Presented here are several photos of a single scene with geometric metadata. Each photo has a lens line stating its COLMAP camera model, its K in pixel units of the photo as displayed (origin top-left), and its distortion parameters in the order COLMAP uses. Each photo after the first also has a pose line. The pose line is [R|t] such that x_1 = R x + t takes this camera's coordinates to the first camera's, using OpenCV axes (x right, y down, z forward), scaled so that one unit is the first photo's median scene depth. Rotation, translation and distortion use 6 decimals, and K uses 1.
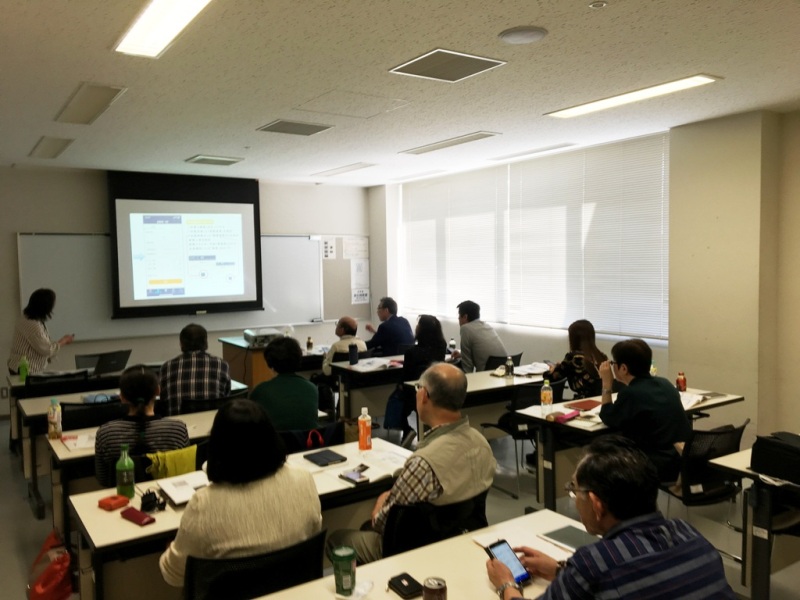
lens RADIAL K [[671.4, 0, 411.9], [0, 671.4, 296.5], [0, 0, 1]] dist [0.031075, -0.002824]
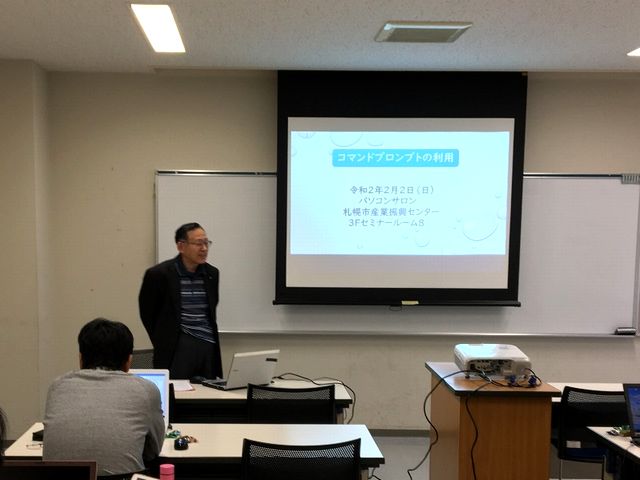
lens RADIAL K [[932.6, 0, 258.8], [0, 932.6, 331.0], [0, 0, 1]] dist [0.094292, -0.044932]
pose [[0.829705, 0.085194, -0.551663, 0.038236], [-0.054747, 0.995940, 0.071464, -0.004006], [0.555511, -0.029092, 0.831000, 0.217070]]
